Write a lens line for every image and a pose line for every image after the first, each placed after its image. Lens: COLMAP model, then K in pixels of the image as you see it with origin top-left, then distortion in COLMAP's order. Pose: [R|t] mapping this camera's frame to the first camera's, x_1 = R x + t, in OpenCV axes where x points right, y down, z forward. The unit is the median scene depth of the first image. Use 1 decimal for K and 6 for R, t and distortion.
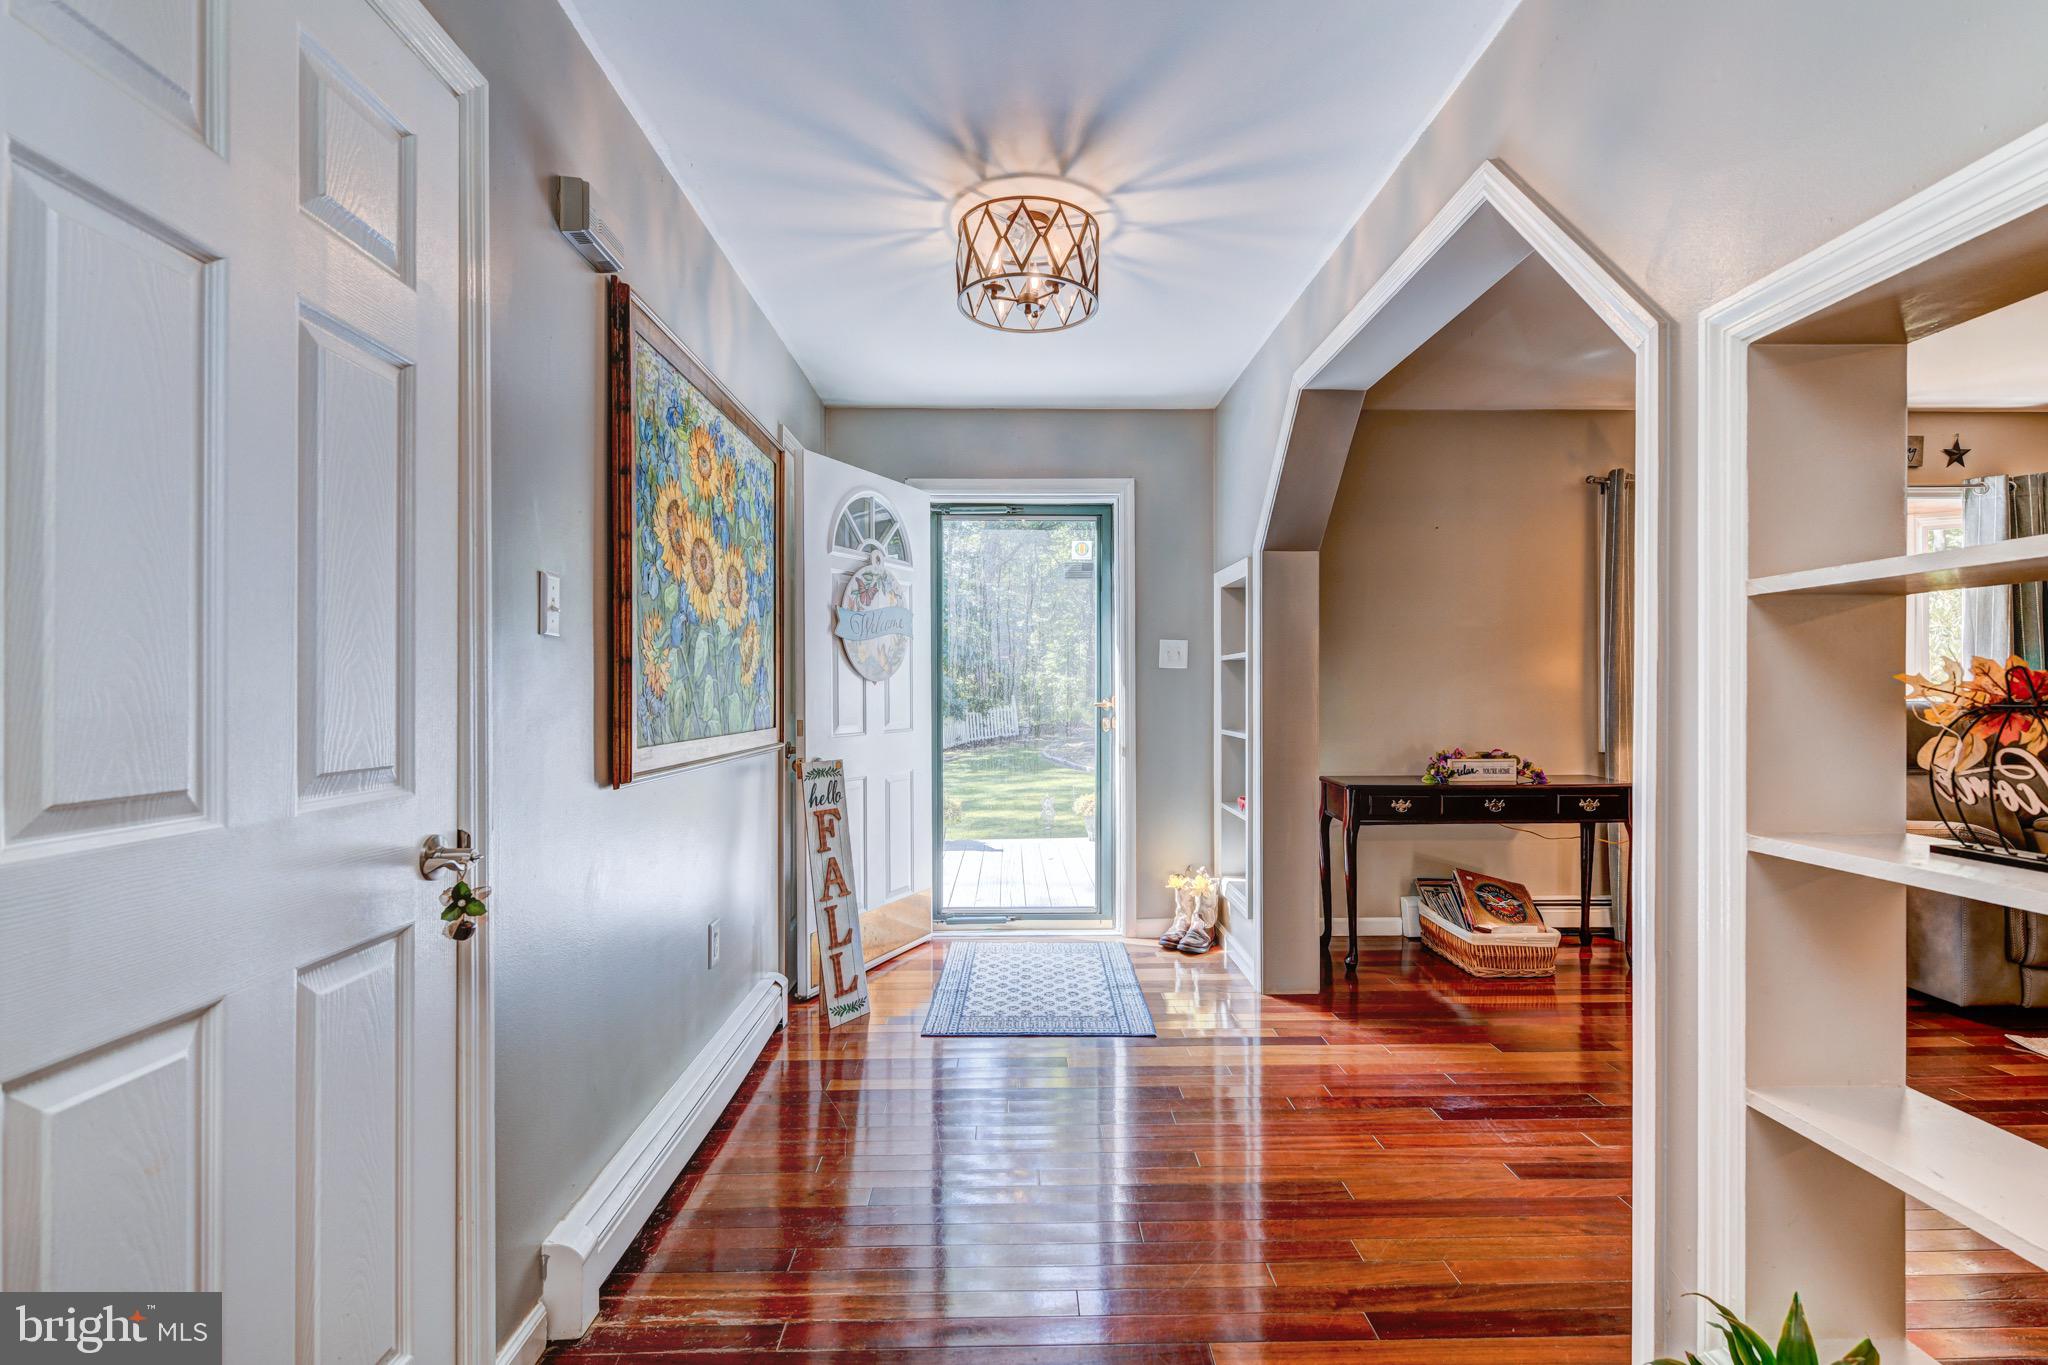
lens RADIAL K [[978.8, 0, 1024.0], [0, 978.8, 682.5], [0, 0, 1]] dist [-0.003762, -0.000808]
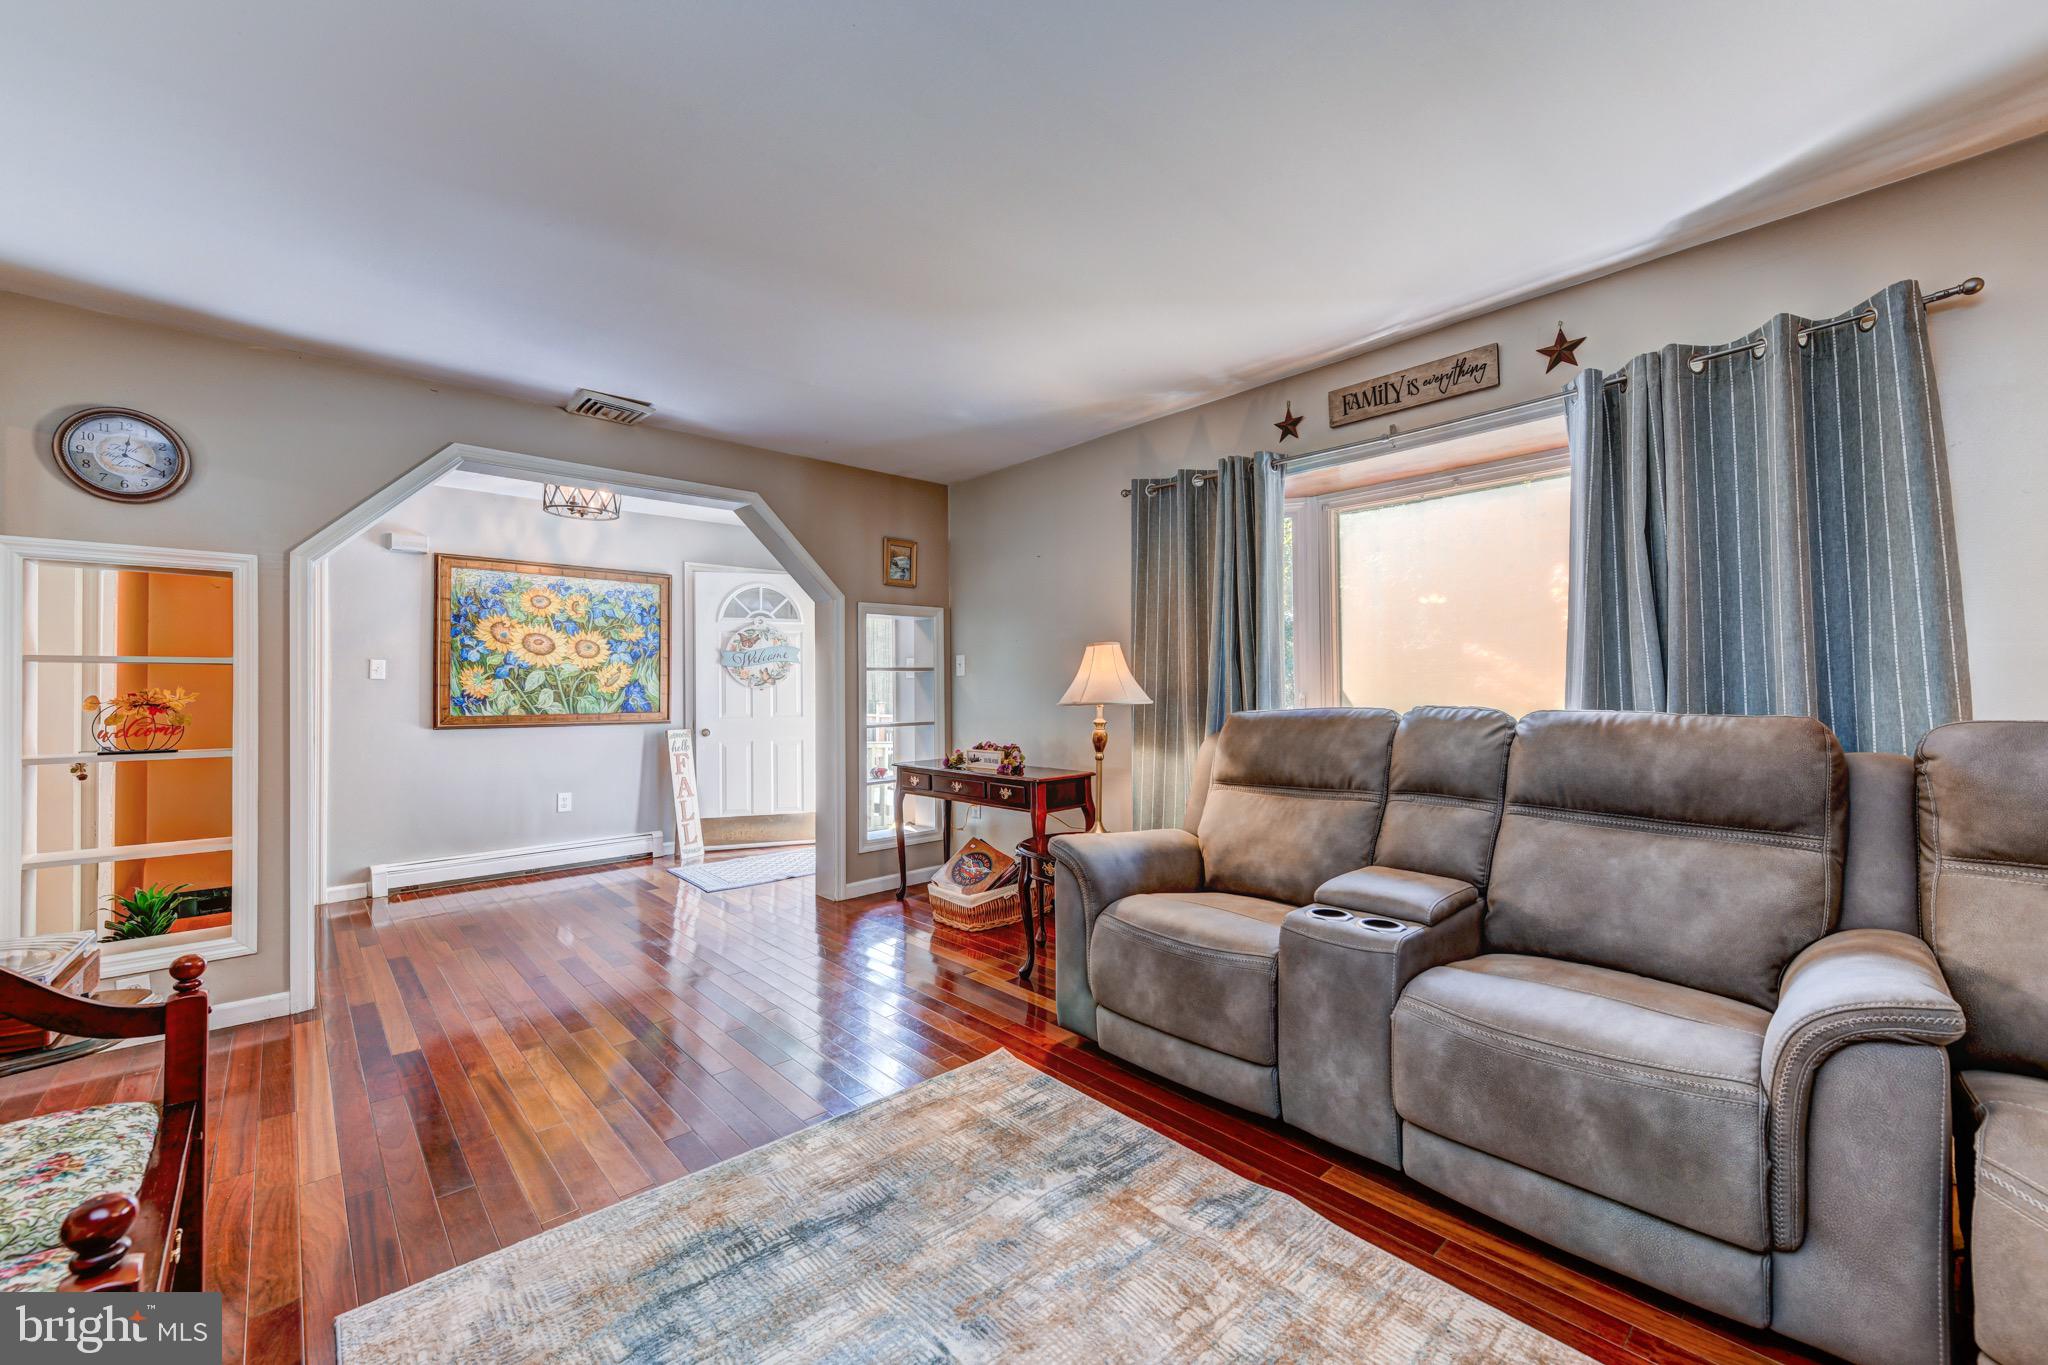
lens RADIAL K [[814.5, 0, 1024.0], [0, 814.5, 682.5], [0, 0, 1]] dist [0.000546, 0.000078]
pose [[0.647810, -0.008272, -0.761757, 1.283590], [0.012188, 0.999926, -0.000492, -0.005198], [0.761705, -0.008966, 0.647862, 0.376491]]
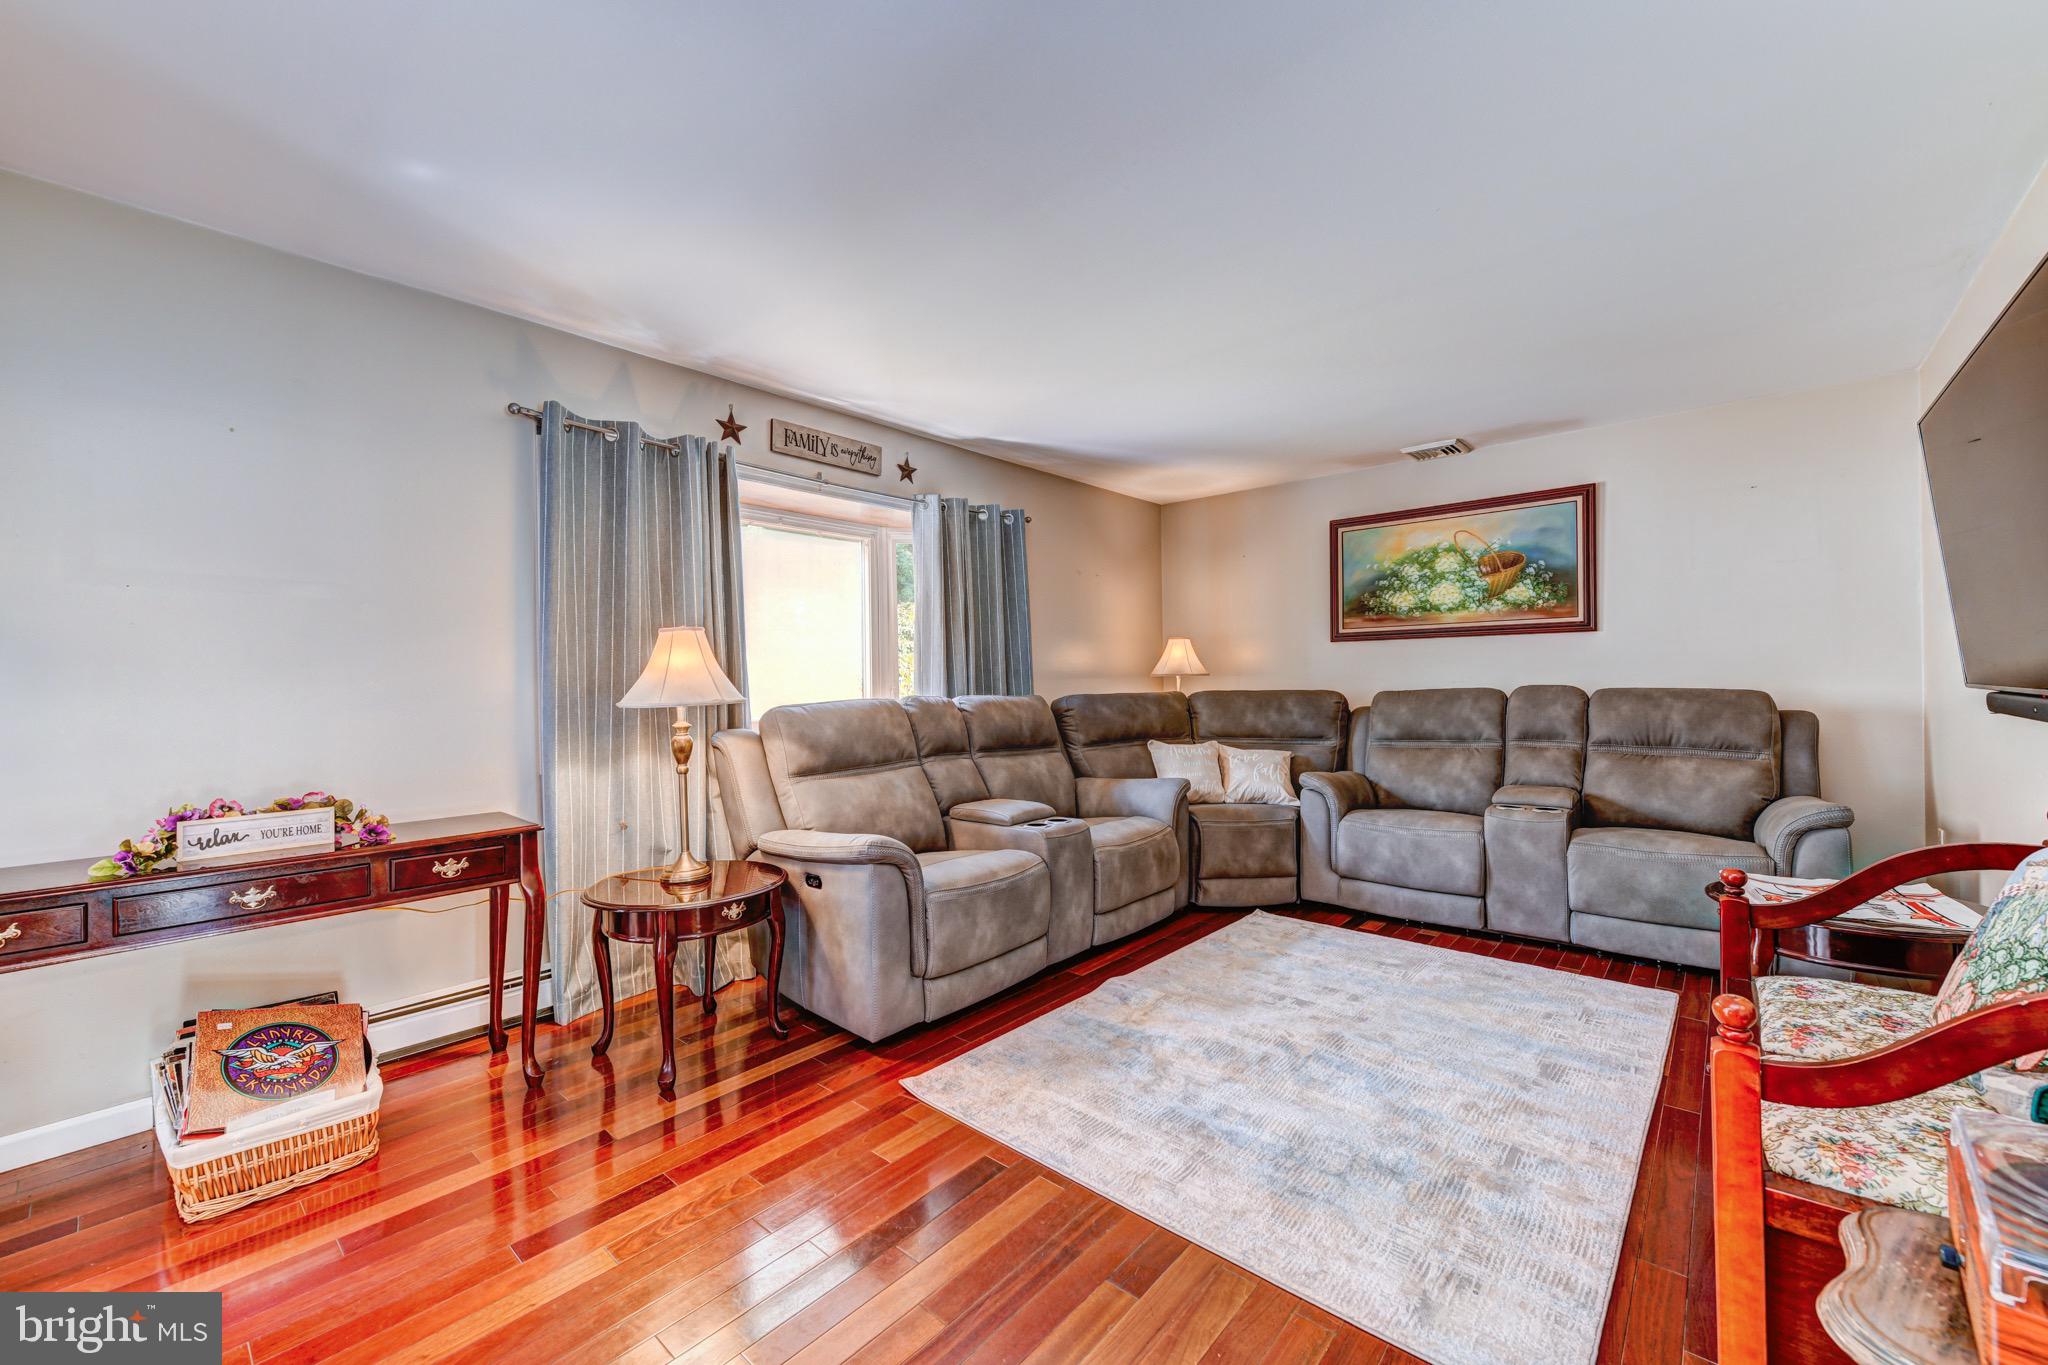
lens RADIAL K [[814.5, 0, 1024.0], [0, 814.5, 682.5], [0, 0, 1]] dist [0.000546, 0.000078]
pose [[0.674459, -0.006553, 0.738283, 0.415002], [-0.001002, 0.999952, 0.009791, -0.007519], [-0.738311, -0.007343, 0.674420, 0.321485]]
